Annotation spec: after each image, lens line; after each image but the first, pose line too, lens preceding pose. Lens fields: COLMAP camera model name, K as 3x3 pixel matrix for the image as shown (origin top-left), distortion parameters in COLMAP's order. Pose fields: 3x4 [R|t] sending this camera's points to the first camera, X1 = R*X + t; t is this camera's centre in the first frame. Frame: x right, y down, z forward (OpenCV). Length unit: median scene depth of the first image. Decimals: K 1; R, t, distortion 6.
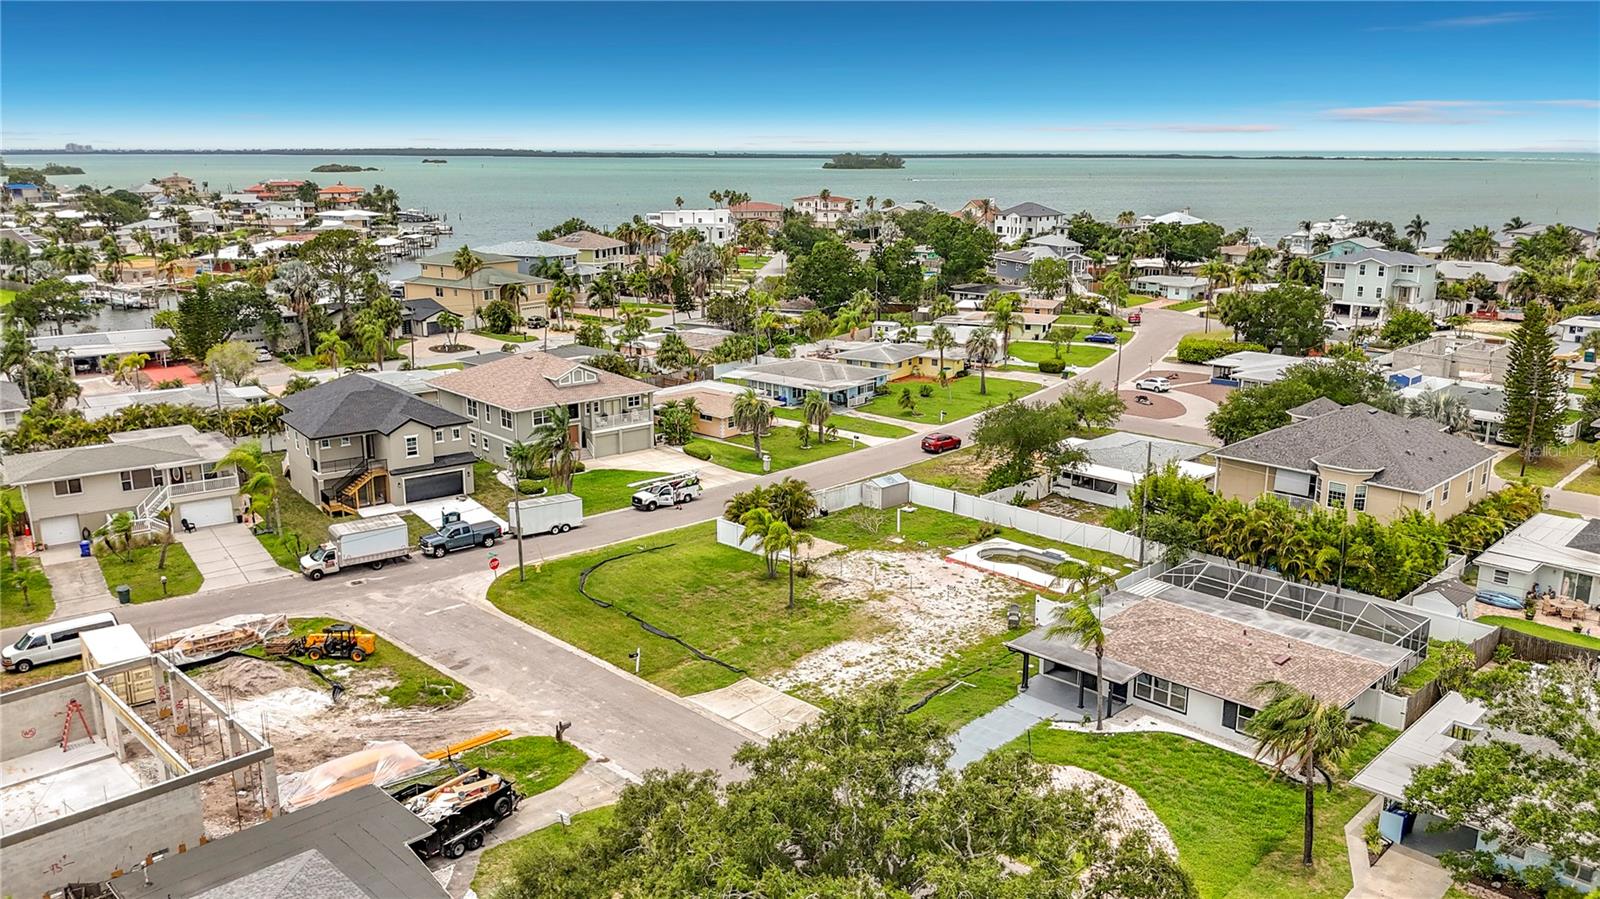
lens RADIAL K [[1221.9, 0, 800.0], [0, 1221.9, 449.5], [0, 0, 1]] dist [0.054175, -0.105275]
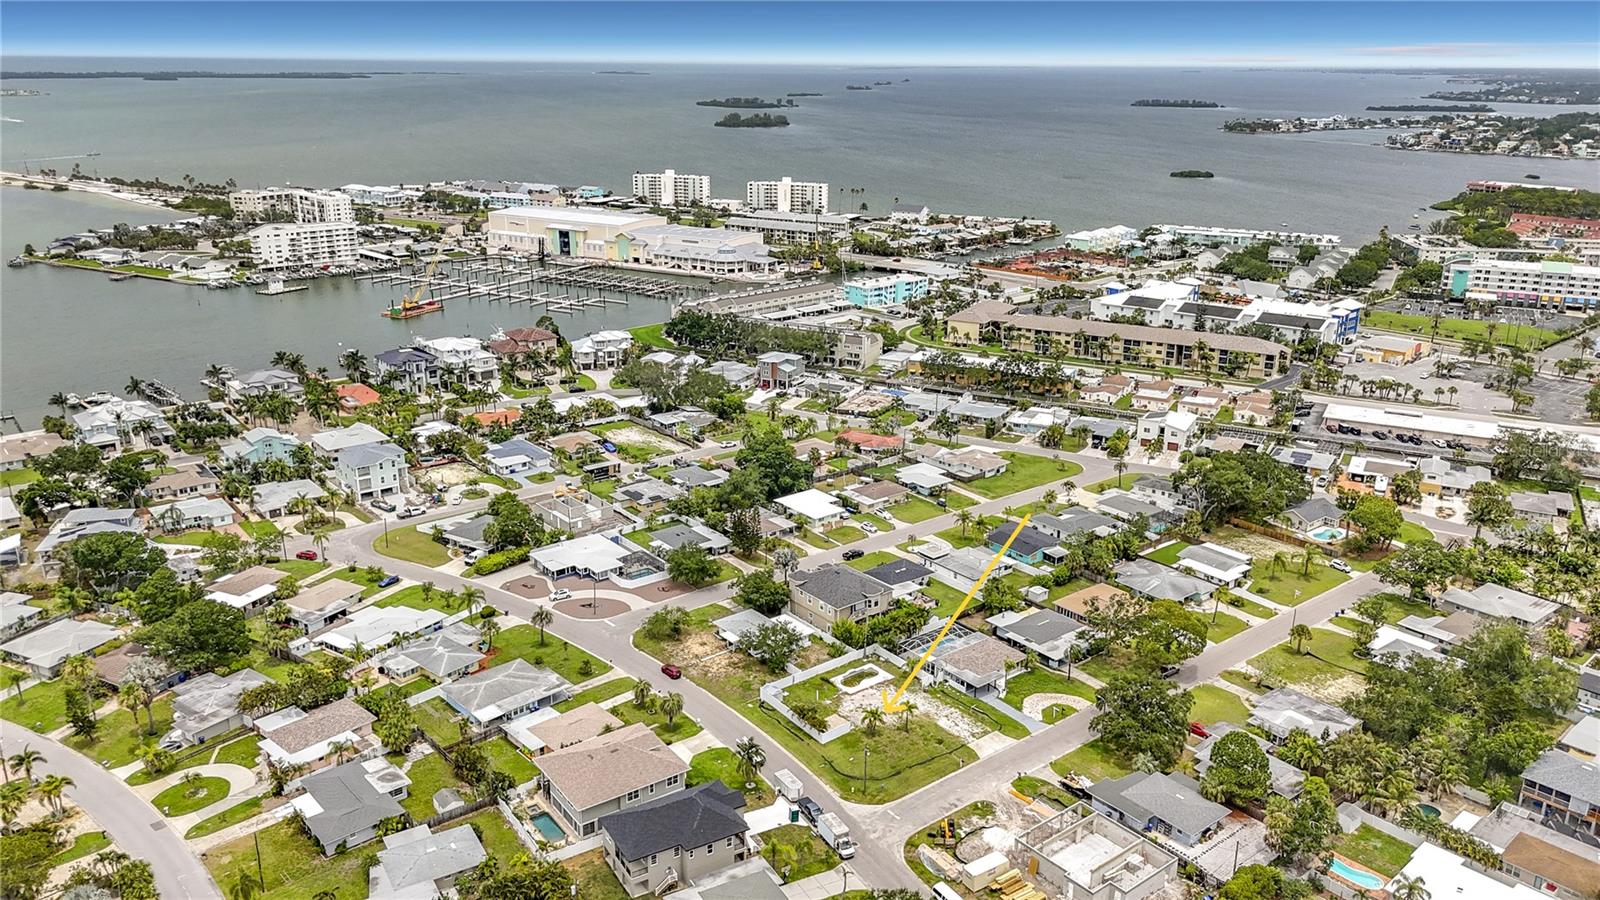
lens RADIAL K [[1193.8, 0, 800.0], [0, 1193.8, 450.0], [0, 0, 1]] dist [0.081577, -0.096826]
pose [[0.113187, -0.306158, 0.945228, -2.095156], [0.232537, 0.933082, 0.274379, -1.094631], [-0.965979, 0.188744, 0.176806, 0.605141]]
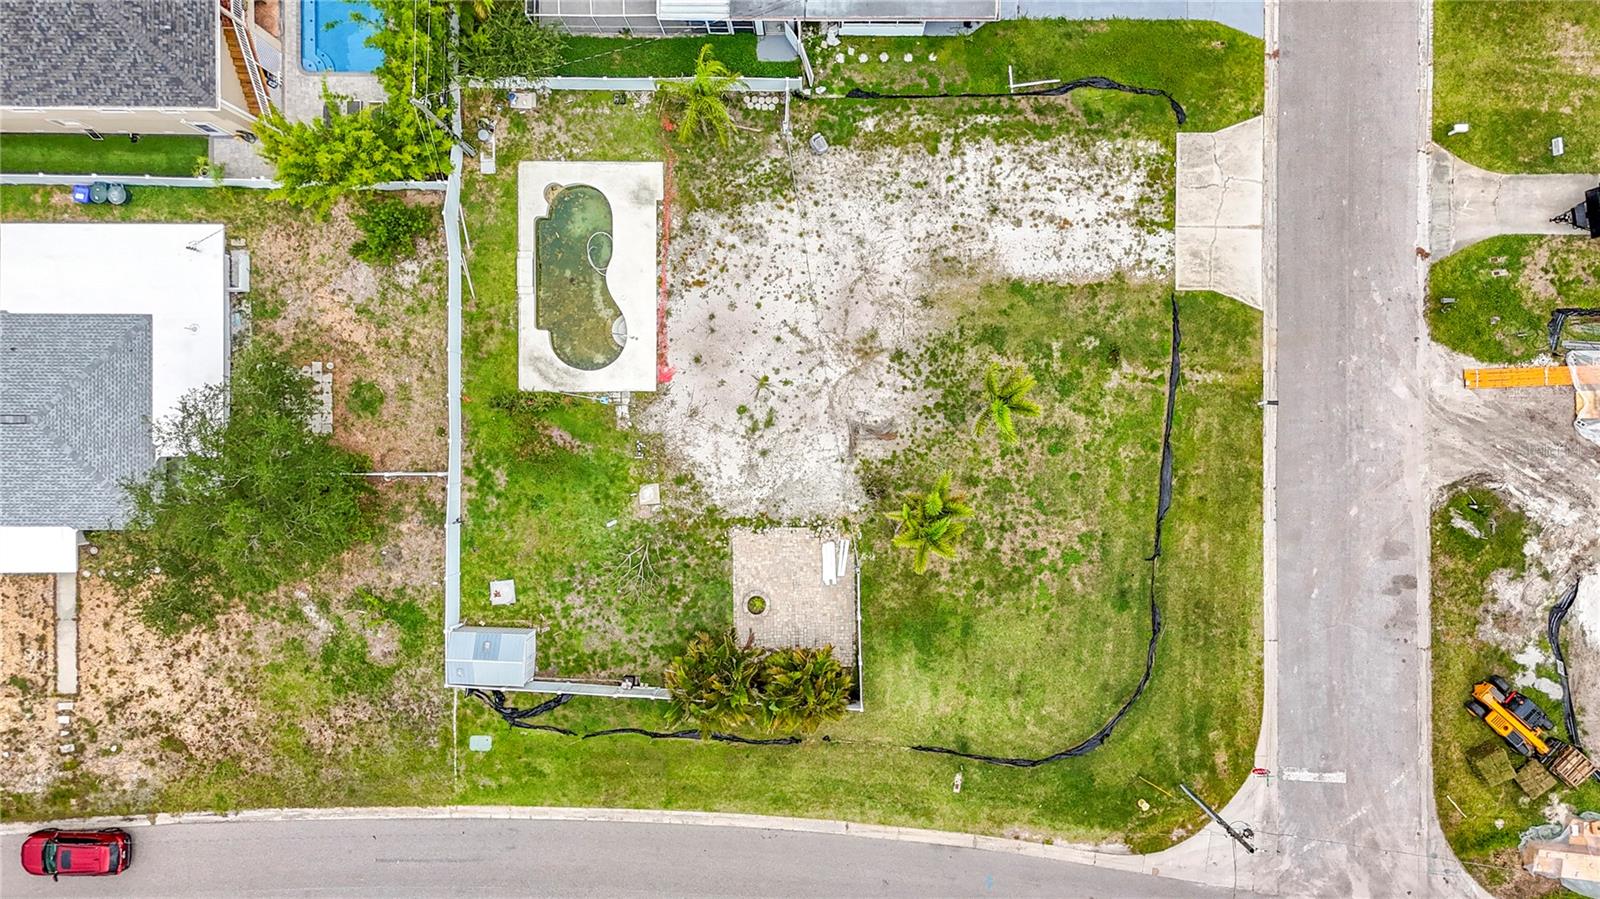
lens RADIAL K [[1193.8, 0, 800.0], [0, 1193.8, 449.5], [0, 0, 1]] dist [0.081577, -0.096826]
pose [[-0.704454, -0.709601, 0.014555, 0.037173], [0.180538, -0.159320, 0.970579, -0.528342], [-0.686404, 0.686356, 0.240344, 0.854320]]
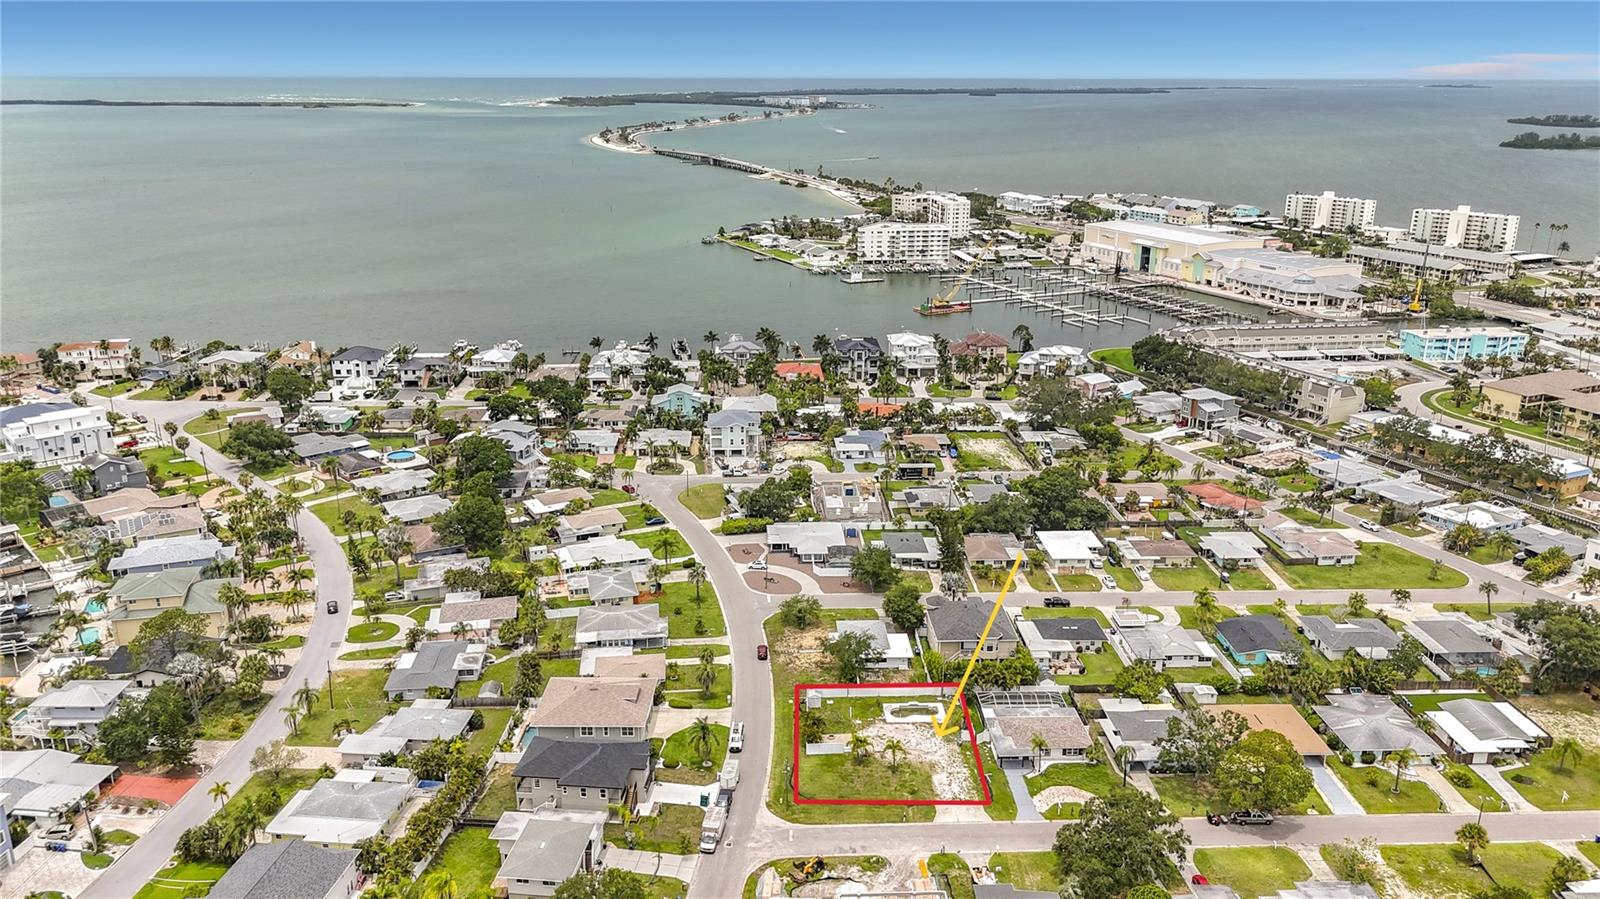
lens RADIAL K [[1193.8, 0, 800.0], [0, 1193.8, 449.5], [0, 0, 1]] dist [0.081577, -0.096826]
pose [[0.675468, -0.219290, 0.704027, -1.574899], [0.173442, 0.975219, 0.137354, -0.807611], [-0.716701, 0.029330, 0.696764, -0.533254]]
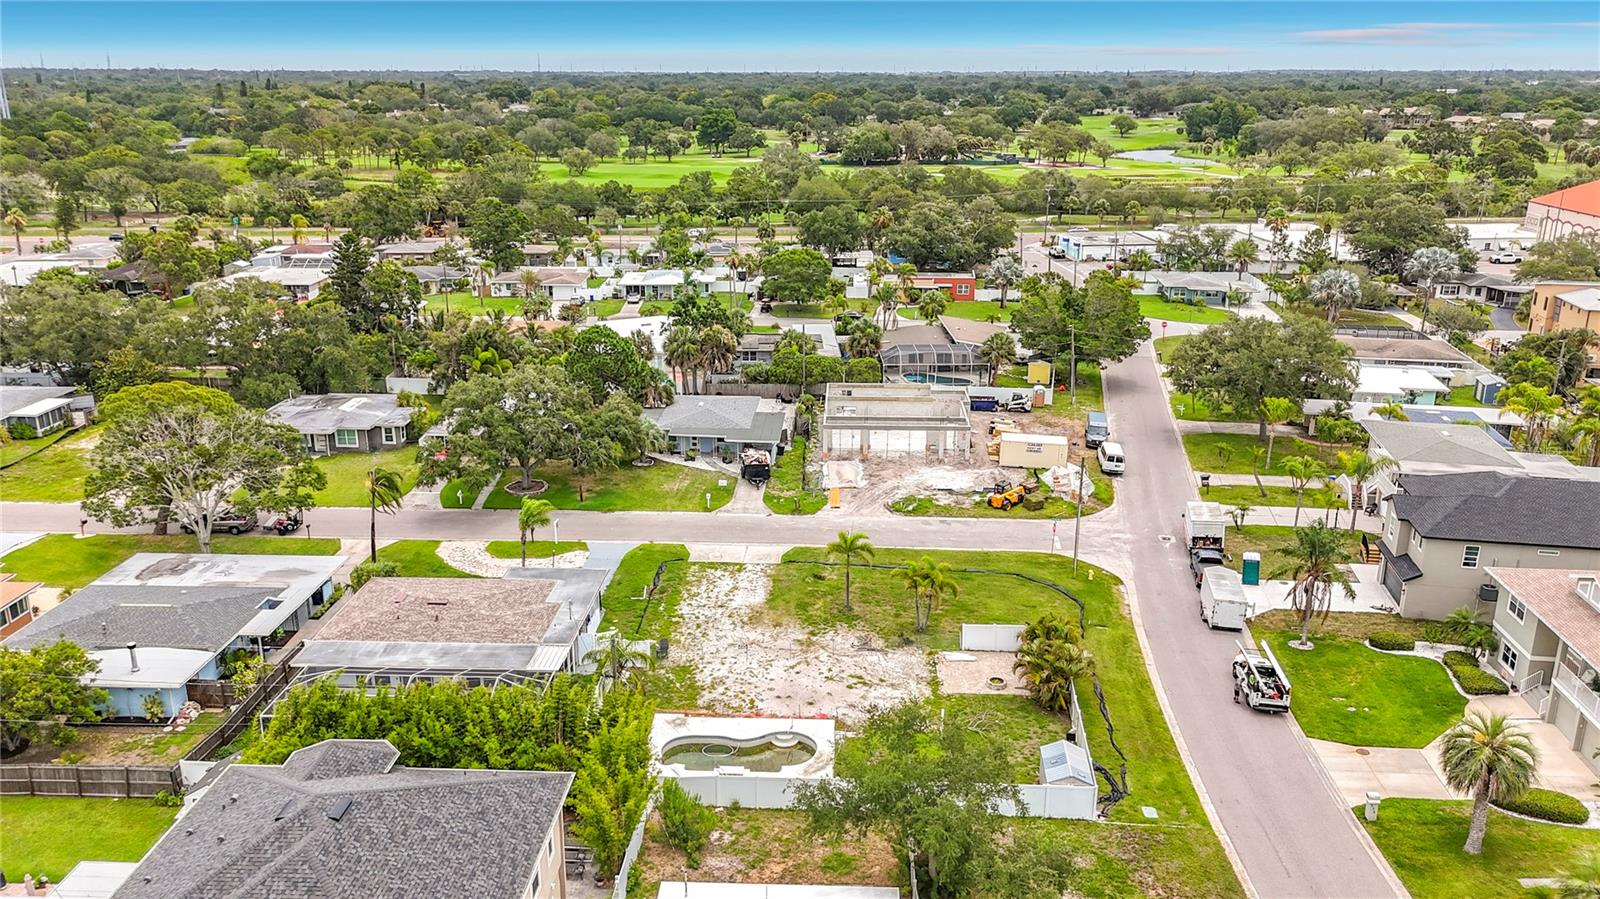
lens RADIAL K [[1193.8, 0, 800.0], [0, 1193.8, 449.5], [0, 0, 1]] dist [0.081577, -0.096826]
pose [[-0.741010, 0.197364, -0.641835, 0.628862], [-0.164010, 0.873686, 0.458010, -0.440093], [0.651157, 0.444657, -0.615040, 1.446352]]
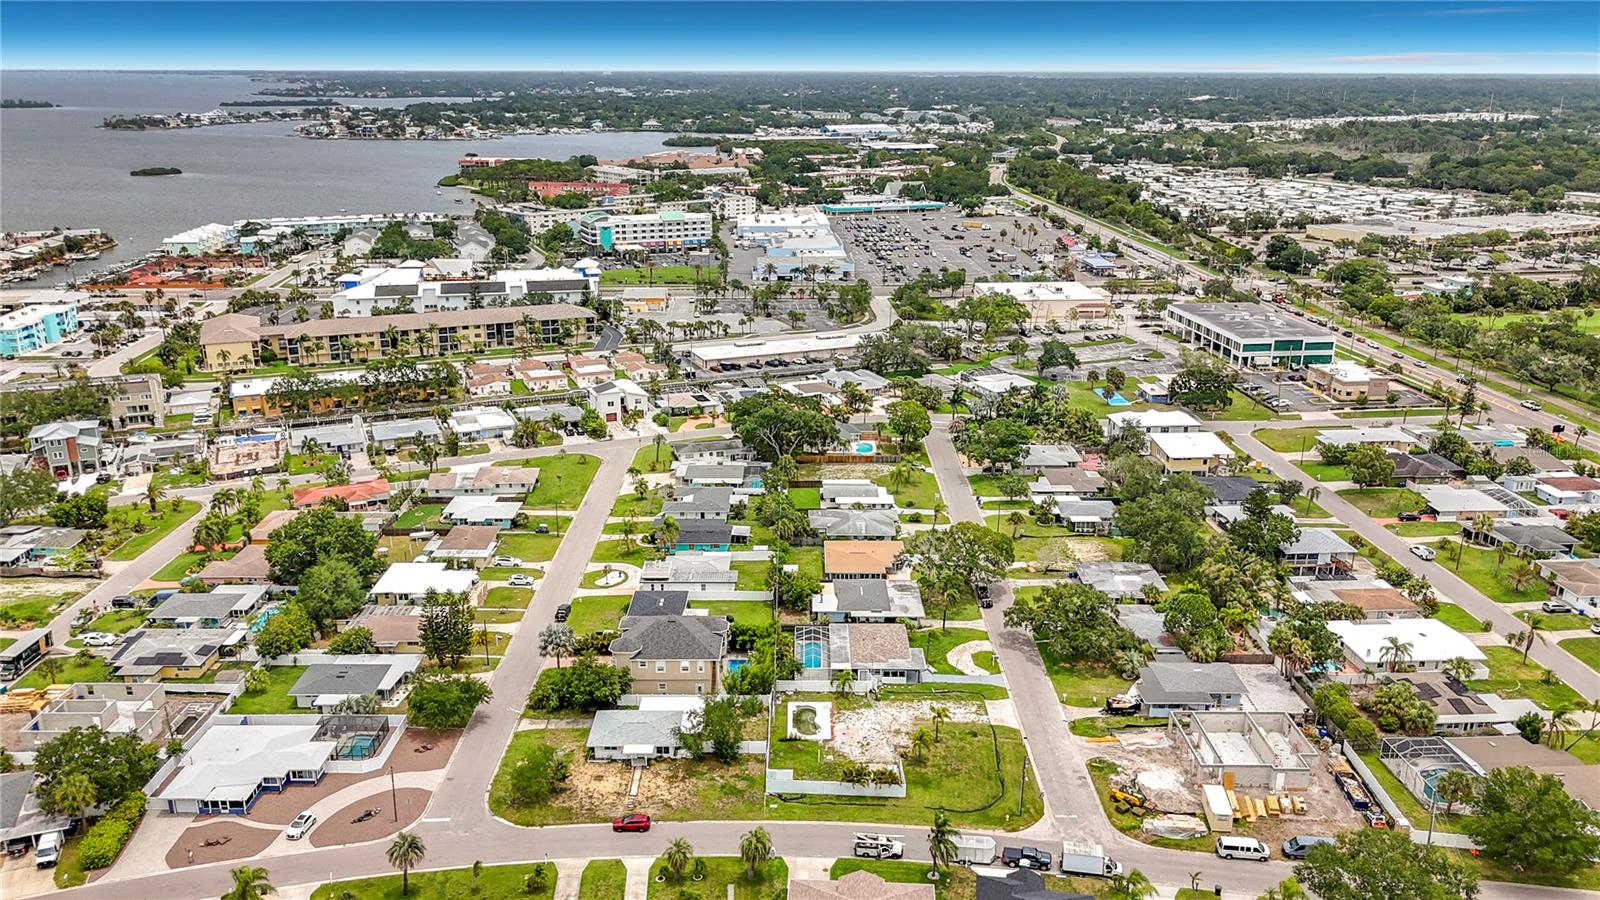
lens RADIAL K [[1193.8, 0, 800.0], [0, 1193.8, 450.0], [0, 0, 1]] dist [0.081577, -0.096826]
pose [[-0.705473, -0.217203, 0.674634, -1.104688], [0.167651, 0.873724, 0.456617, -1.275075], [-0.688622, 0.435234, -0.579974, 2.044538]]
